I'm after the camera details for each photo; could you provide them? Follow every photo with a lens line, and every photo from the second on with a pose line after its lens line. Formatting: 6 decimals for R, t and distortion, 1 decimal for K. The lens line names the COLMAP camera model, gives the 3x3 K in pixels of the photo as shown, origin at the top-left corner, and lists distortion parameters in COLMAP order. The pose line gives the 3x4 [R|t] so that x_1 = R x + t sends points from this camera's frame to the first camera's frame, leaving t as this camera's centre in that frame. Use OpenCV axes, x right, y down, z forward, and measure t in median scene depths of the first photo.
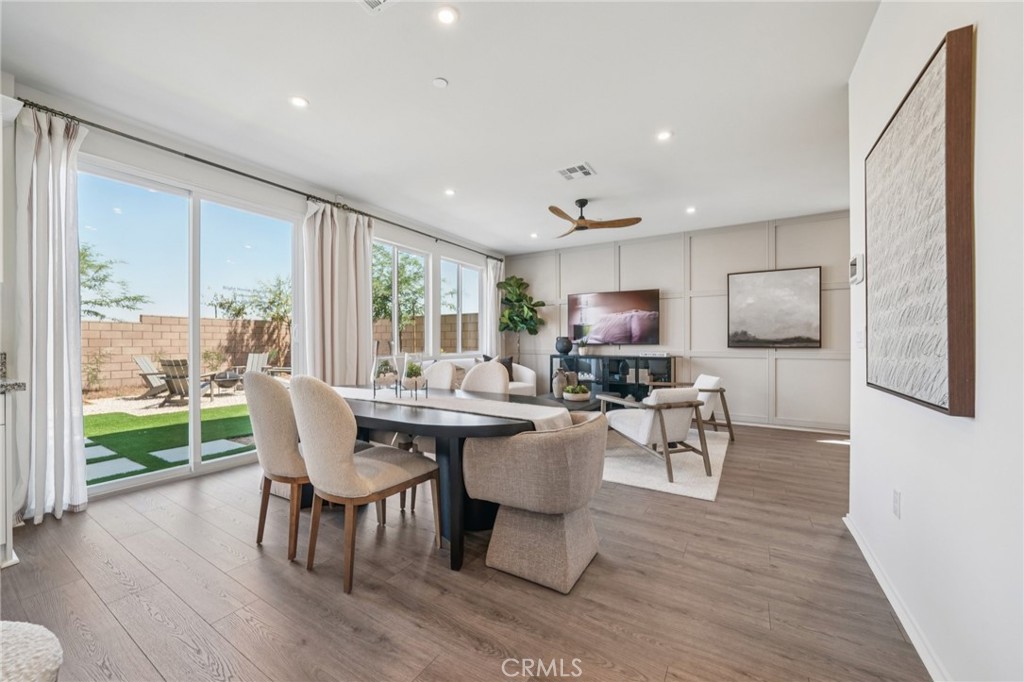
lens RADIAL K [[387.5, 0, 498.2], [0, 387.5, 343.4], [0, 0, 1]] dist [-0.012288, 0.001264]
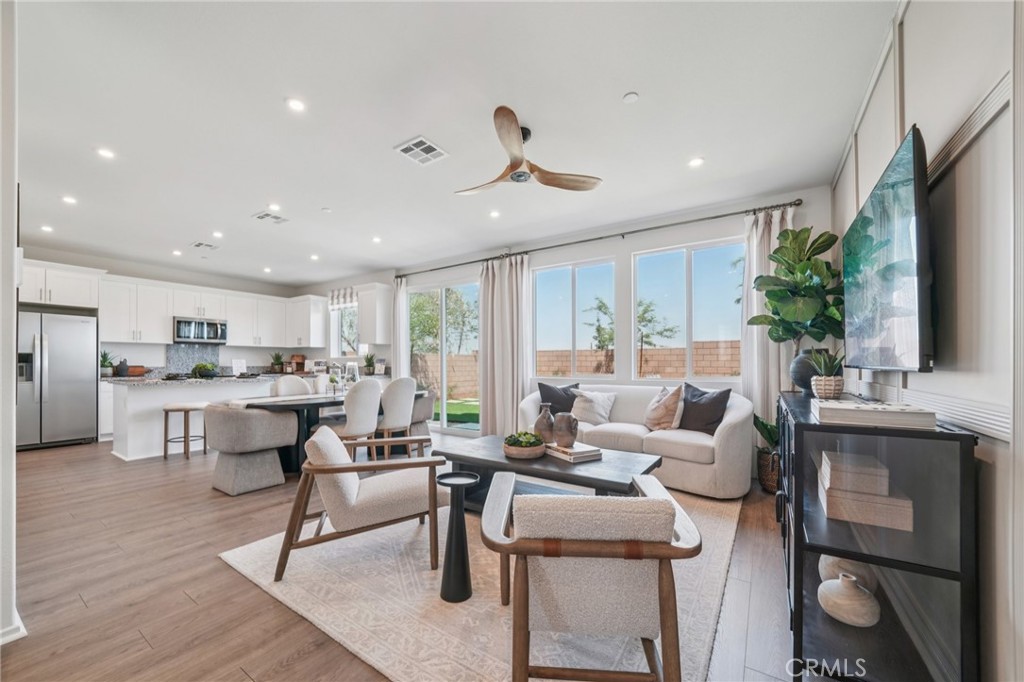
lens RADIAL K [[387.5, 0, 501.4], [0, 387.5, 363.0], [0, 0, 1]] dist [-0.012288, 0.001264]
pose [[-0.023576, -0.001514, -0.999721, 0.726706], [-0.001986, 0.999997, -0.001468, -0.001702], [0.999720, 0.001951, -0.023579, 0.862617]]
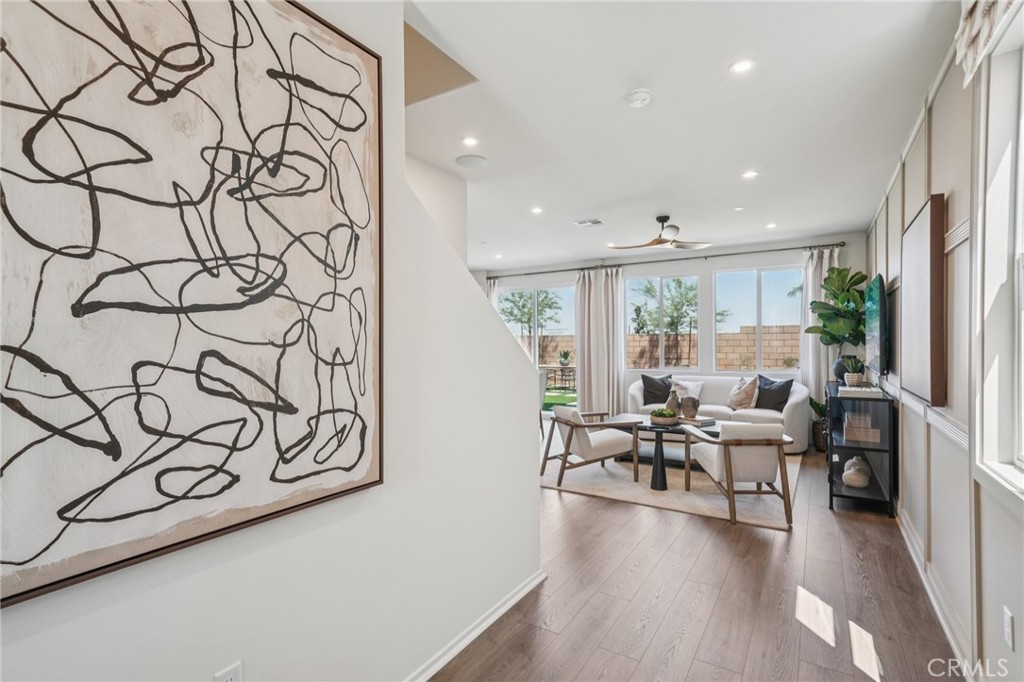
lens RADIAL K [[488.0, 0, 504.0], [0, 488.0, 347.8], [0, 0, 1]] dist [0.014117, 0.000916]
pose [[0.005872, 0.009499, -0.999938, 1.254443], [0.004409, 0.999945, 0.009525, -0.050919], [0.999973, -0.004465, 0.005830, 0.522984]]
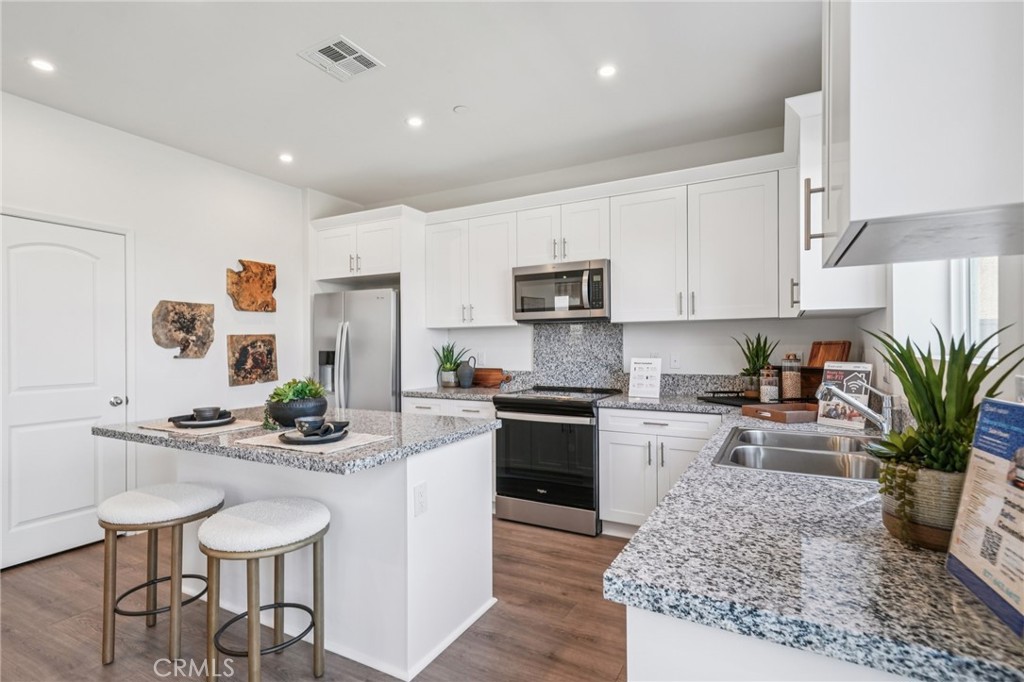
lens RADIAL K [[488.0, 0, 514.4], [0, 488.0, 349.8], [0, 0, 1]] dist [0.014117, 0.000916]
pose [[-0.997158, 0.005653, -0.075125, -0.438982], [0.005109, 0.999959, 0.007425, -0.031814], [0.075164, 0.007020, -0.997146, 0.528784]]
